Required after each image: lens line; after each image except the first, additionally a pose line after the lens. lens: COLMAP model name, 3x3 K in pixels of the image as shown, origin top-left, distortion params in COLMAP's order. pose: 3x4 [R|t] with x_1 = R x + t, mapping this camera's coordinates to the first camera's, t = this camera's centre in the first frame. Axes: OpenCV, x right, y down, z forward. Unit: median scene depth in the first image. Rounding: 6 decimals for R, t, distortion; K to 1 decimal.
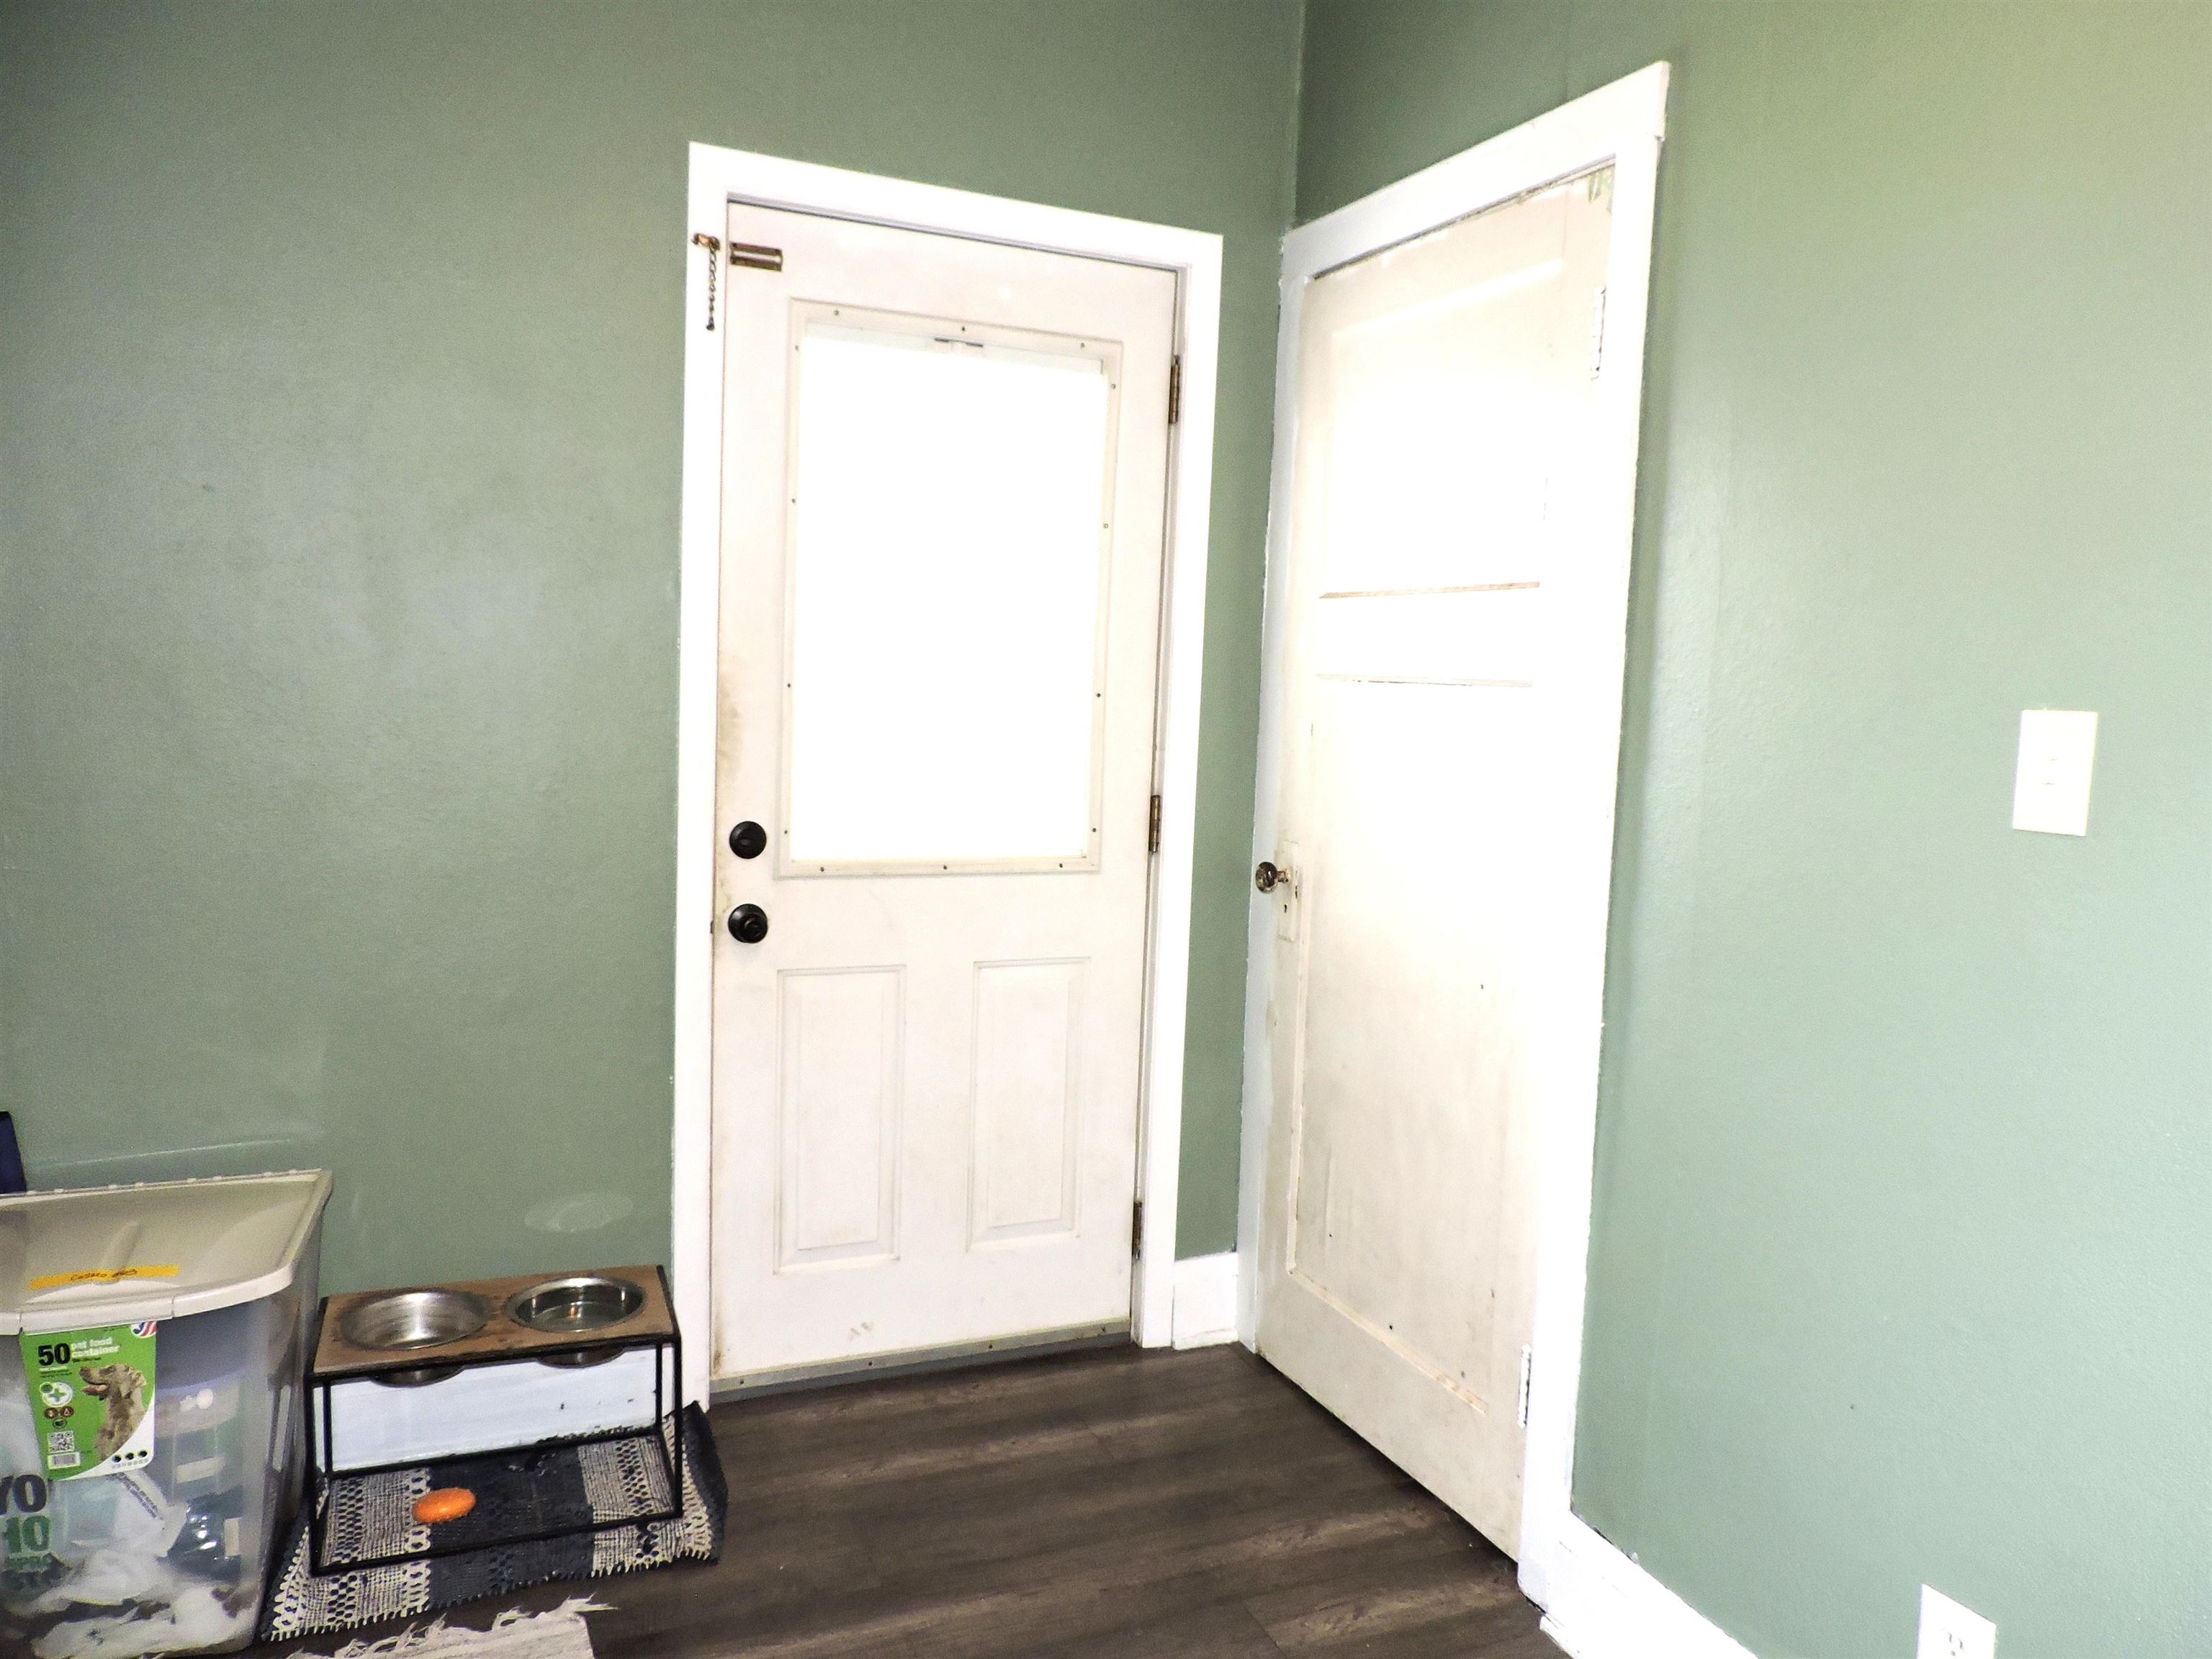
lens RADIAL K [[1612.1, 0, 1094.6], [0, 1612.1, 834.9], [0, 0, 1]] dist [-0.017620, 0.033261]
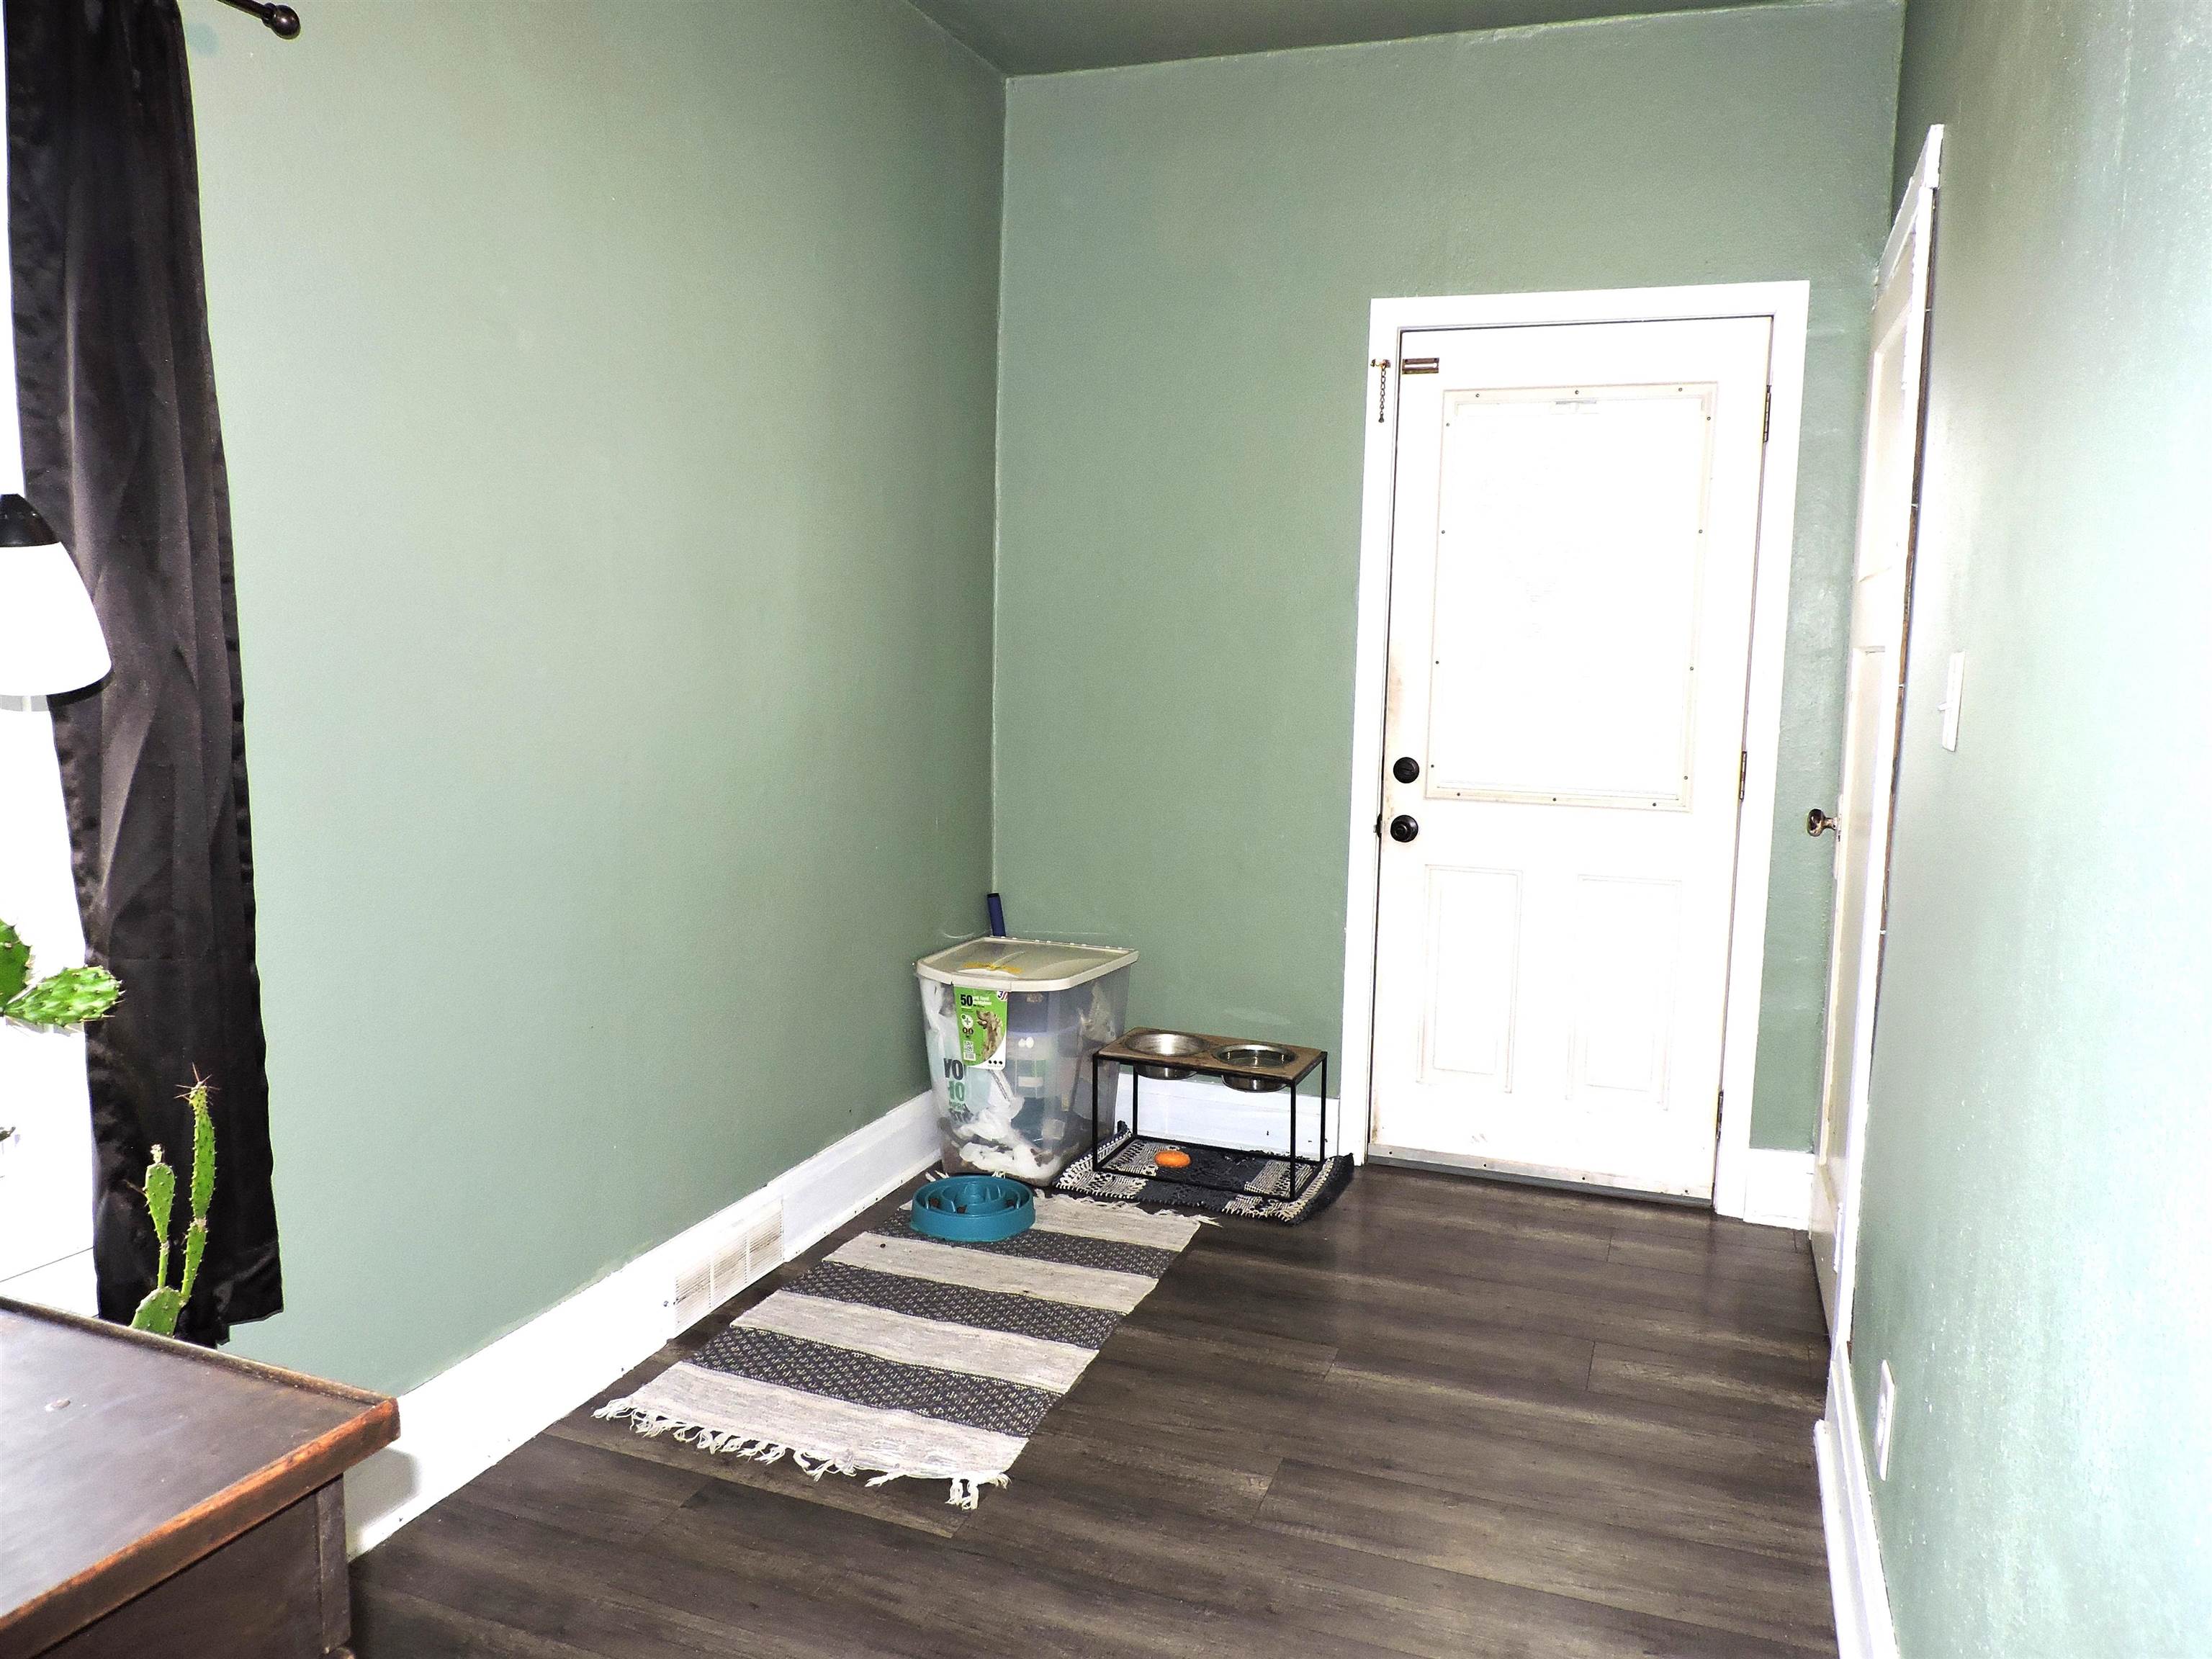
lens RADIAL K [[1612.1, 0, 1094.6], [0, 1612.1, 834.9], [0, 0, 1]] dist [-0.017620, 0.033261]
pose [[0.709444, 0.061251, -0.702095, 0.659466], [-0.067021, 0.997565, 0.019305, 0.056704], [0.701568, 0.033360, 0.711821, -0.236542]]
